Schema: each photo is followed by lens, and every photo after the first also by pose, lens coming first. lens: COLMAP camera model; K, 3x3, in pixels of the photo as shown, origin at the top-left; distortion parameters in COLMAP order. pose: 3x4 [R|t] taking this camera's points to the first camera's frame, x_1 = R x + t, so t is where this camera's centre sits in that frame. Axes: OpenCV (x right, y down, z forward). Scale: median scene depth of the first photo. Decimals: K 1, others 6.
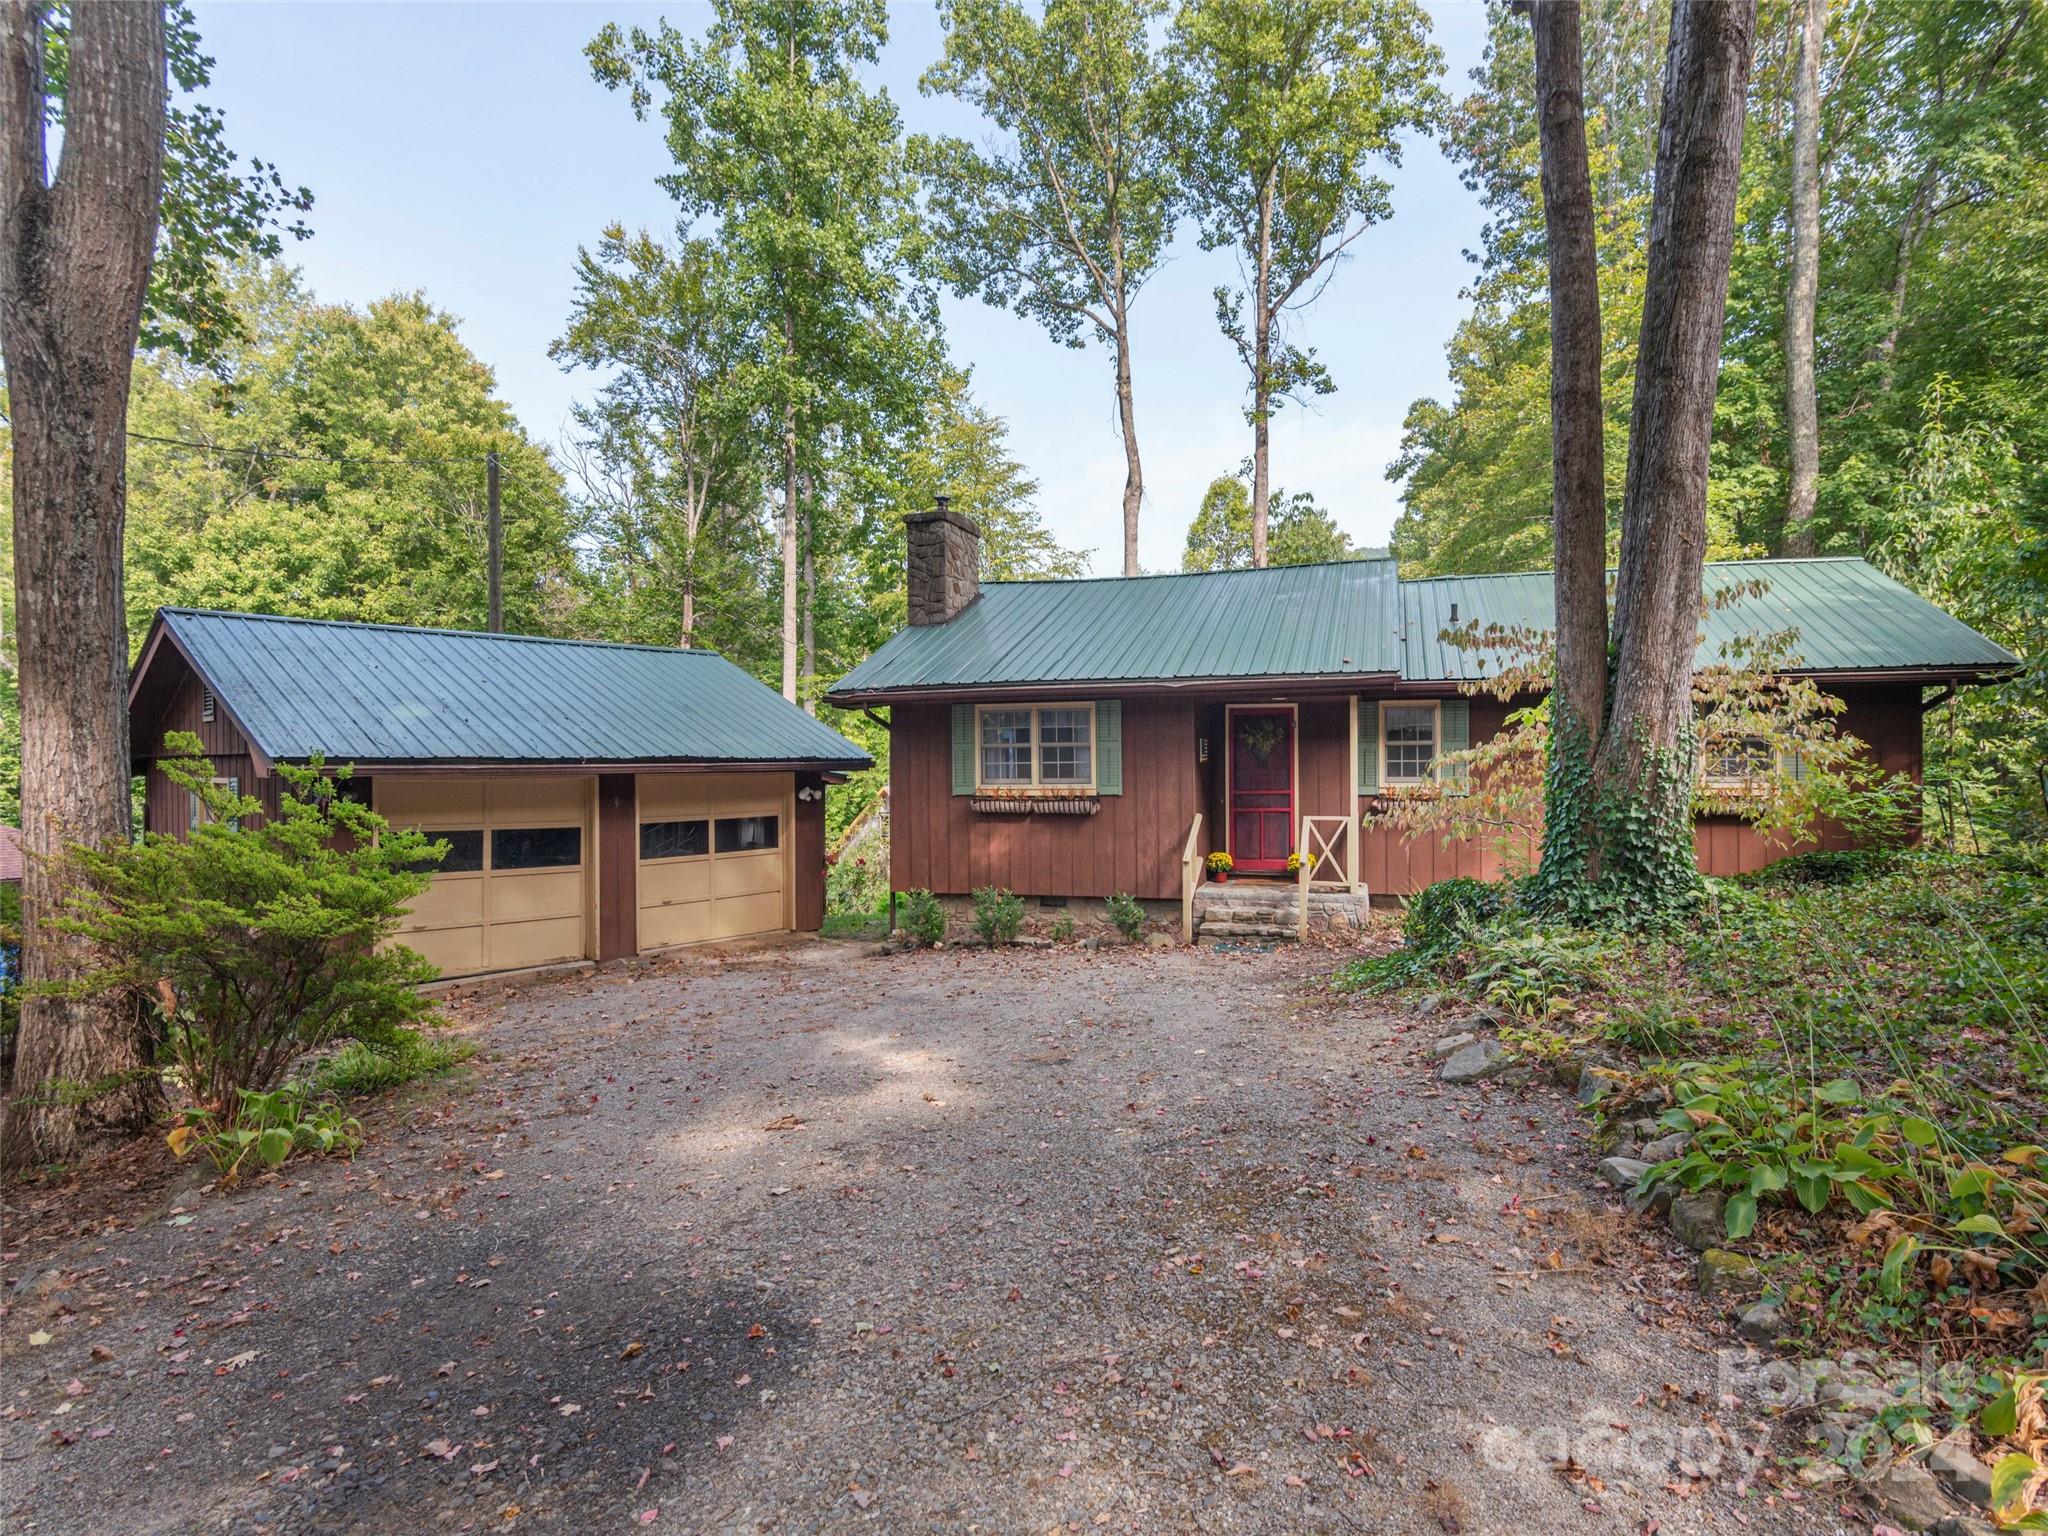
lens RADIAL K [[1018.2, 0, 1075.9], [0, 1018.2, 765.5], [0, 0, 1]] dist [-0.000453, 0.002699]
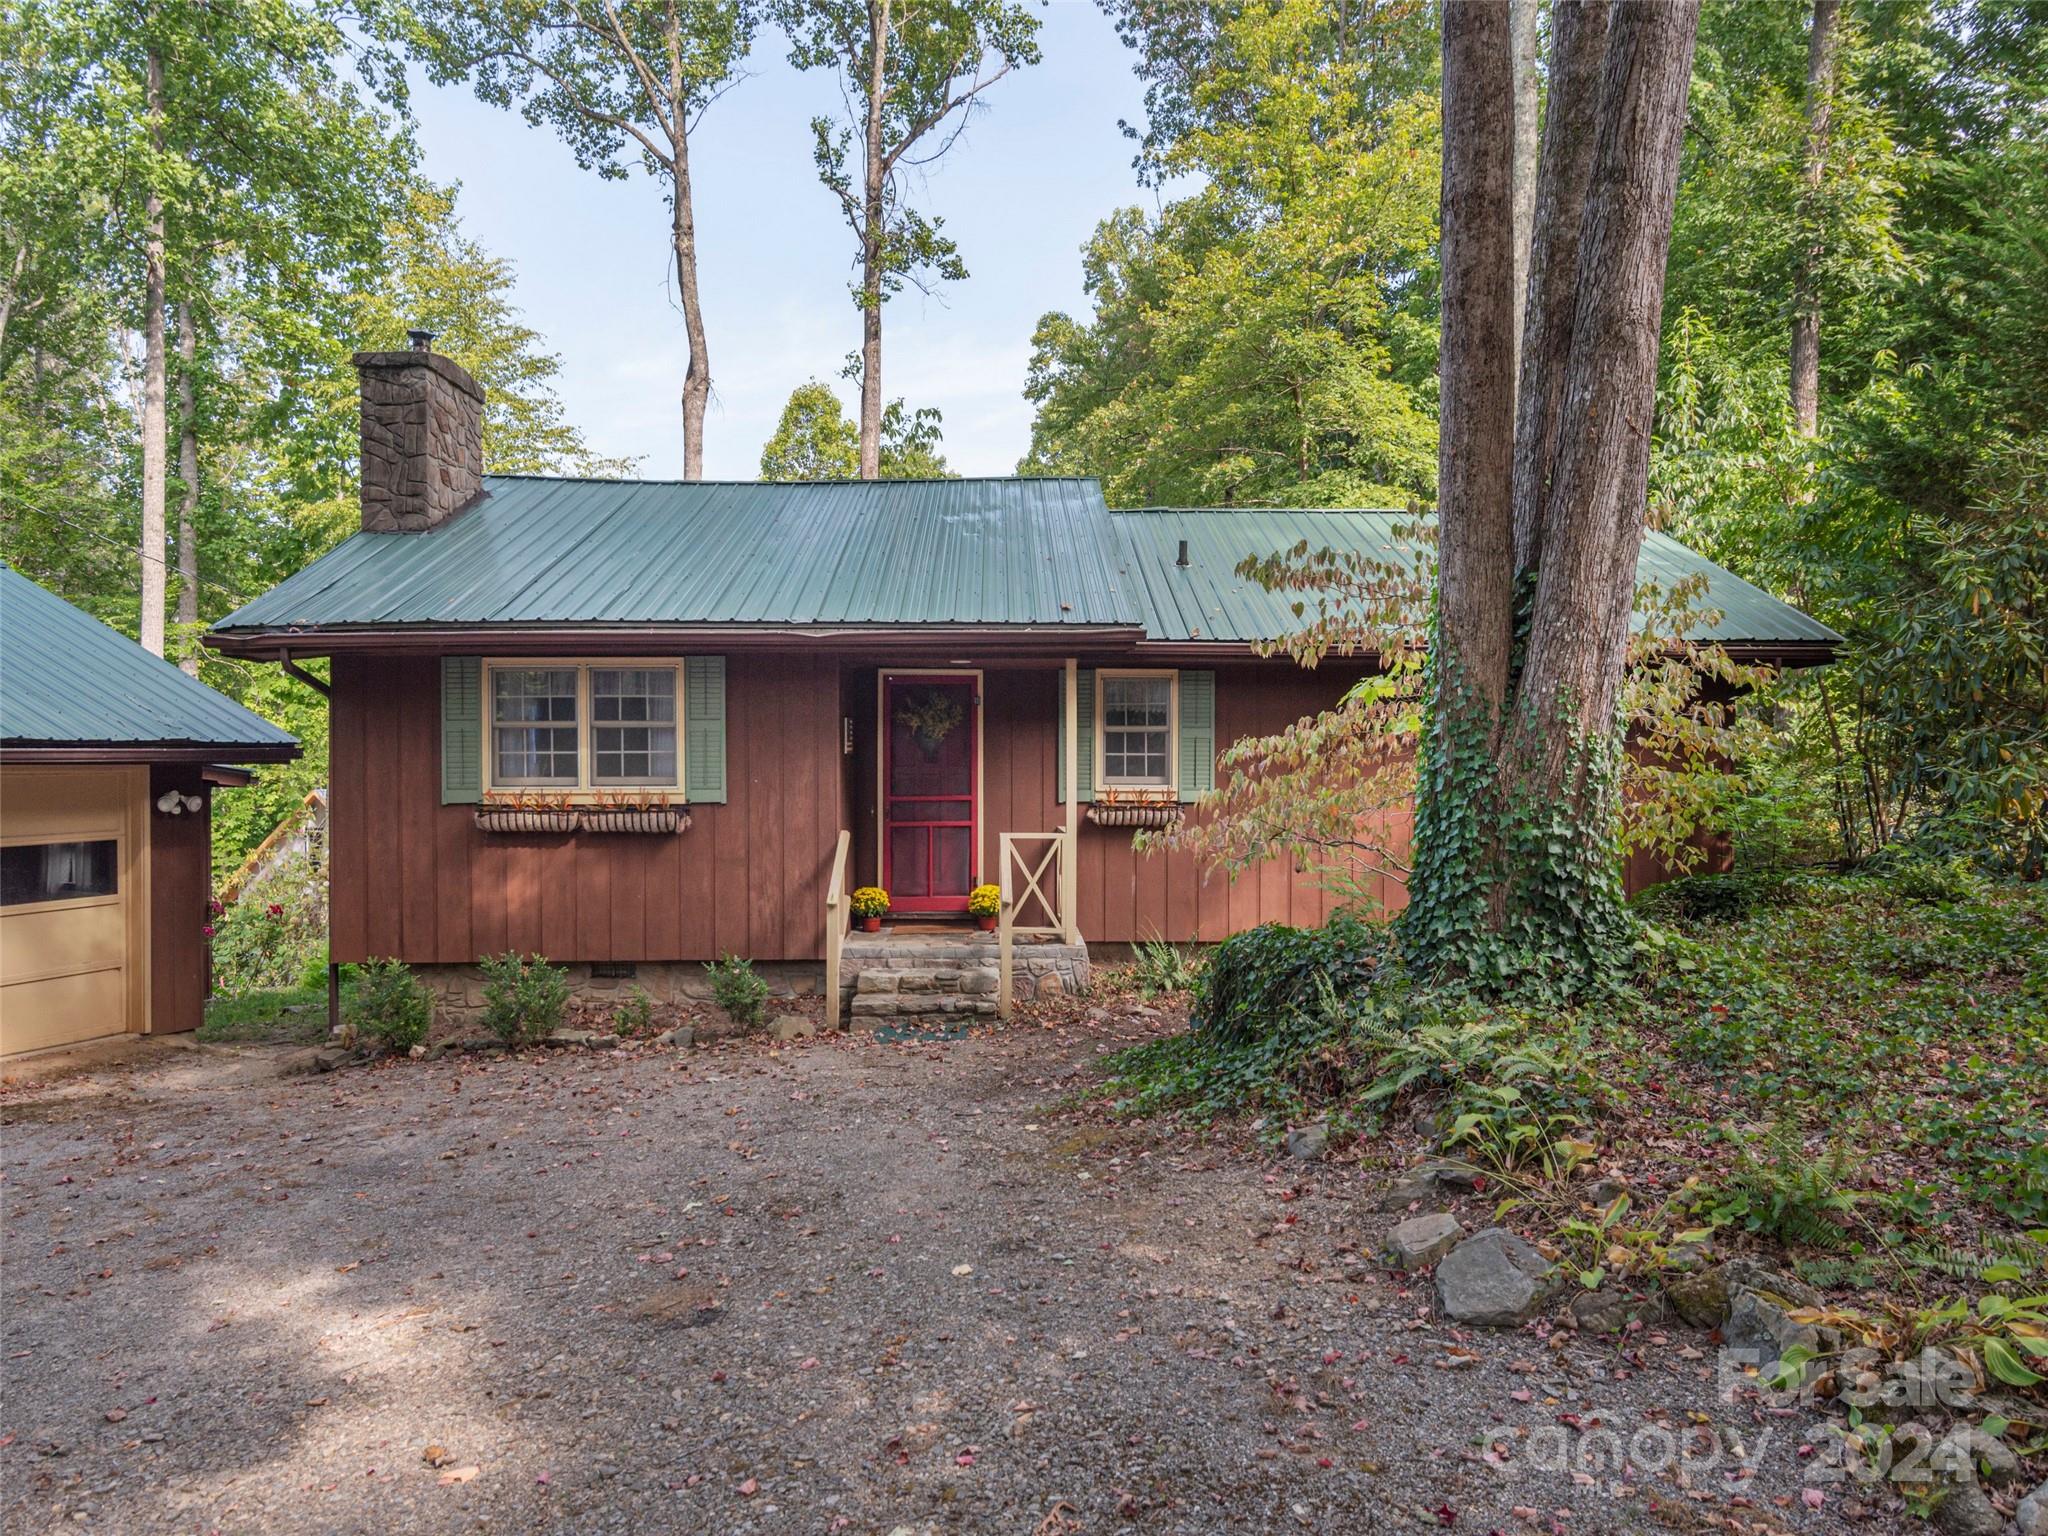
lens RADIAL K [[1309.8, 0, 1007.5], [0, 1309.8, 772.0], [0, 0, 1]] dist [0.001048, -0.006548]
pose [[0.954943, 0.004111, 0.296761, -0.021456], [-0.006048, 0.999966, 0.005607, 0.002444], [-0.296727, -0.007149, 0.954935, 0.102532]]
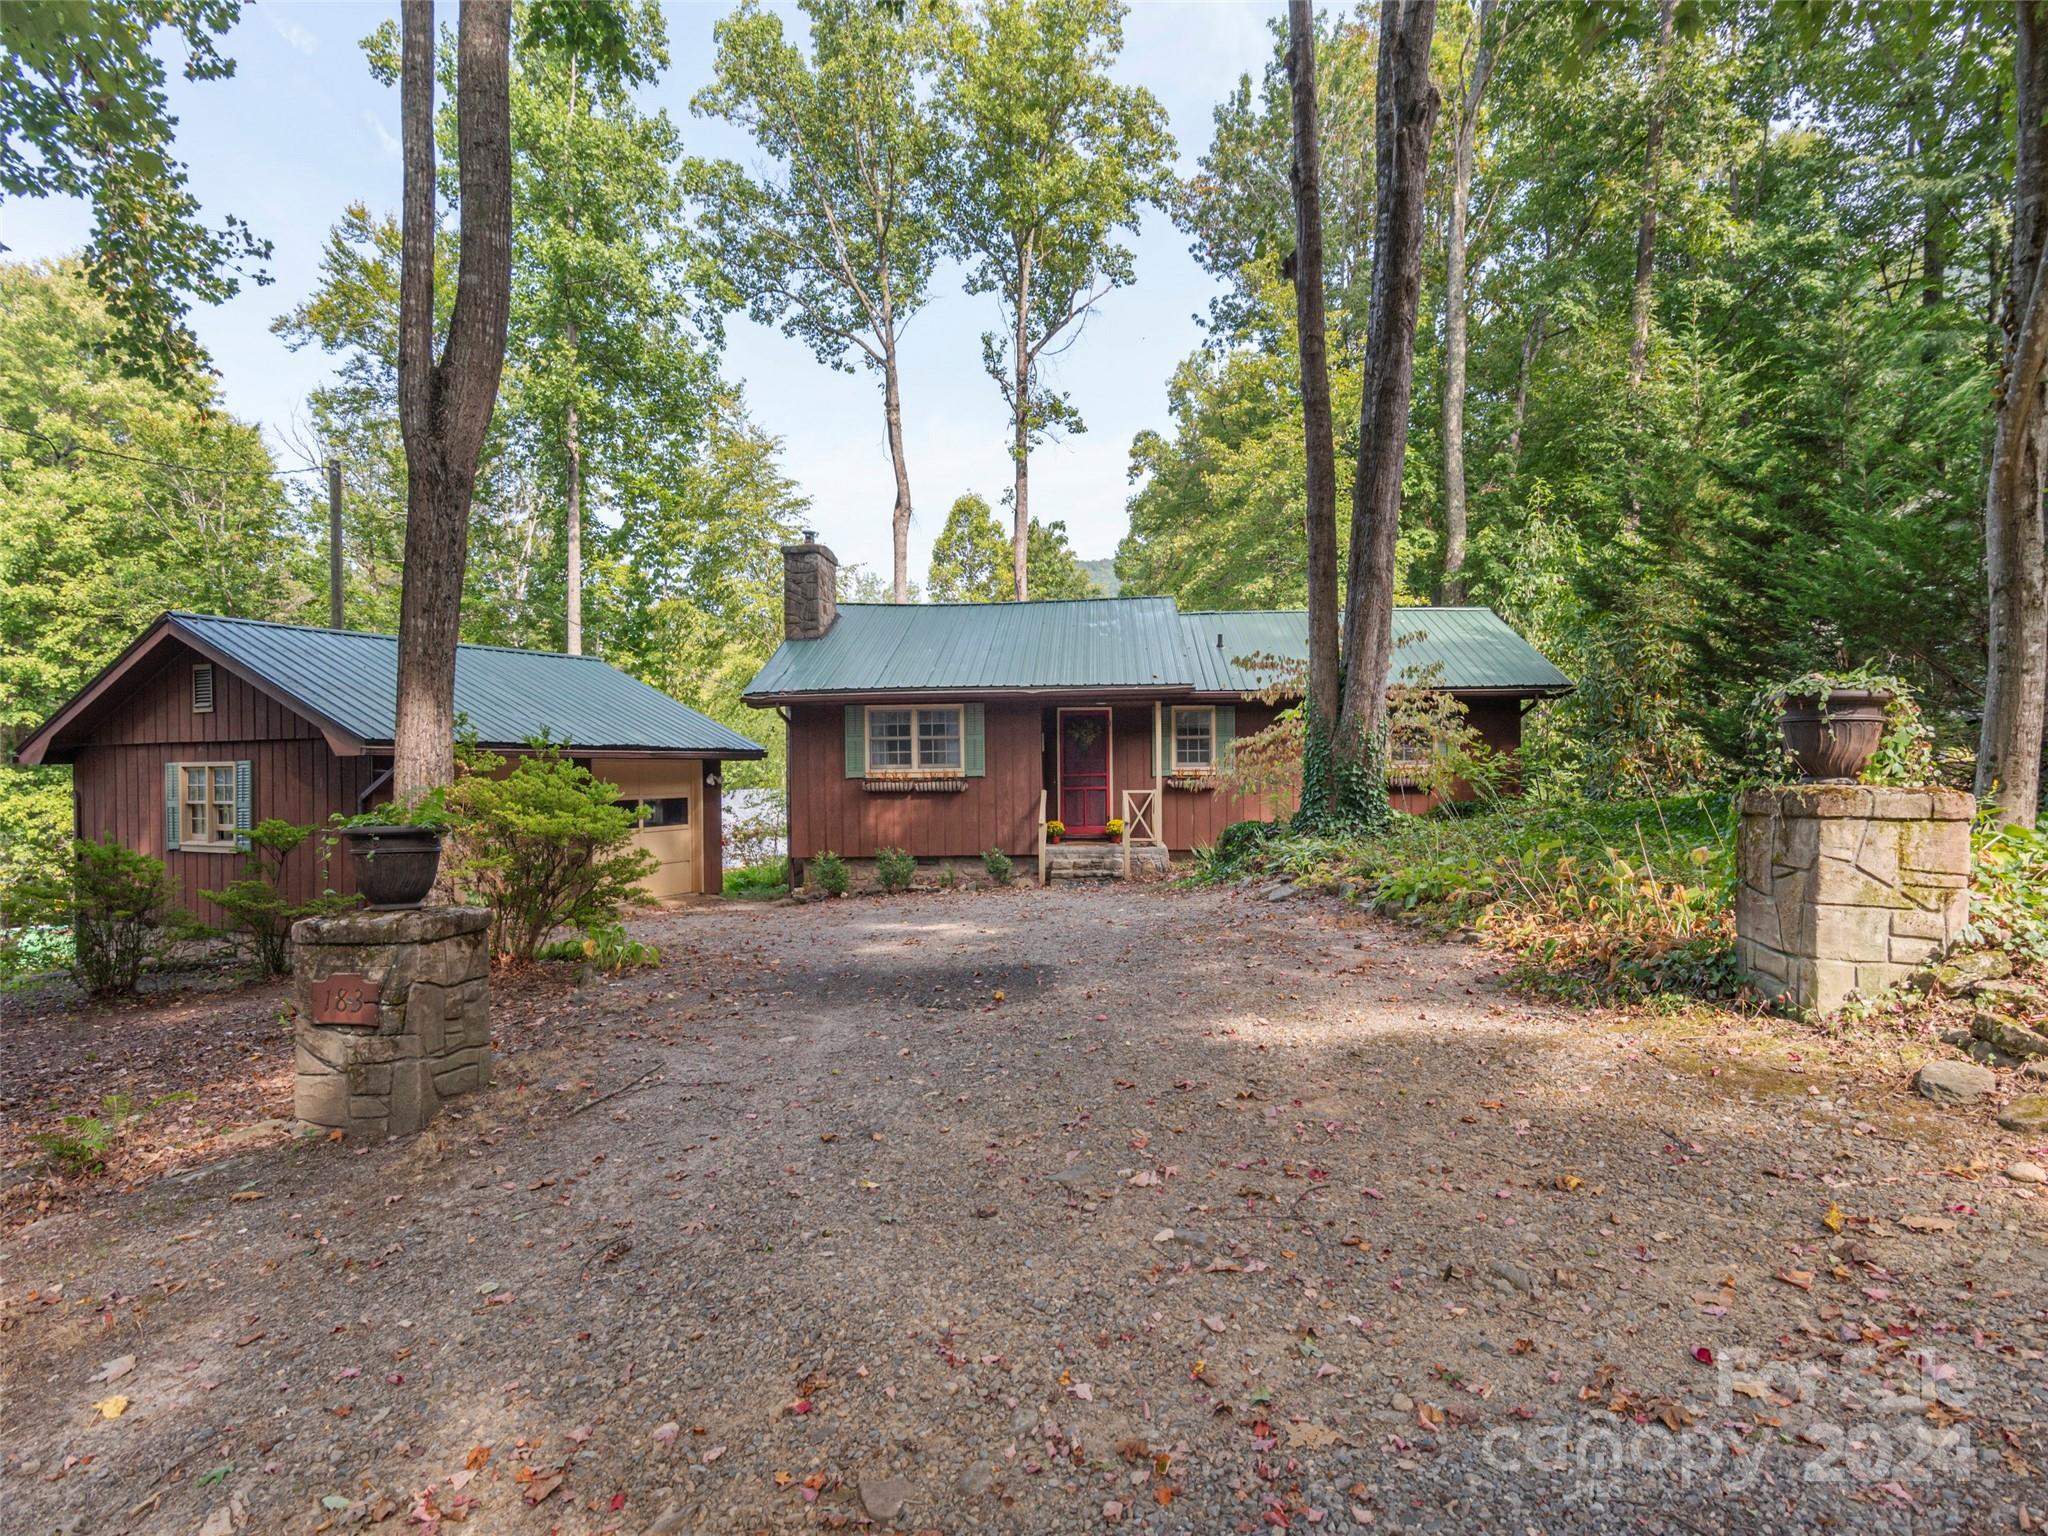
lens RADIAL K [[1018.2, 0, 1021.7], [0, 1018.2, 774.5], [0, 0, 1]] dist [-0.000453, 0.002699]
pose [[0.977779, -0.003886, 0.209602, -0.124074], [0.003961, 0.999992, 0.000058, 0.018459], [-0.209600, 0.000774, 0.977787, -0.191084]]
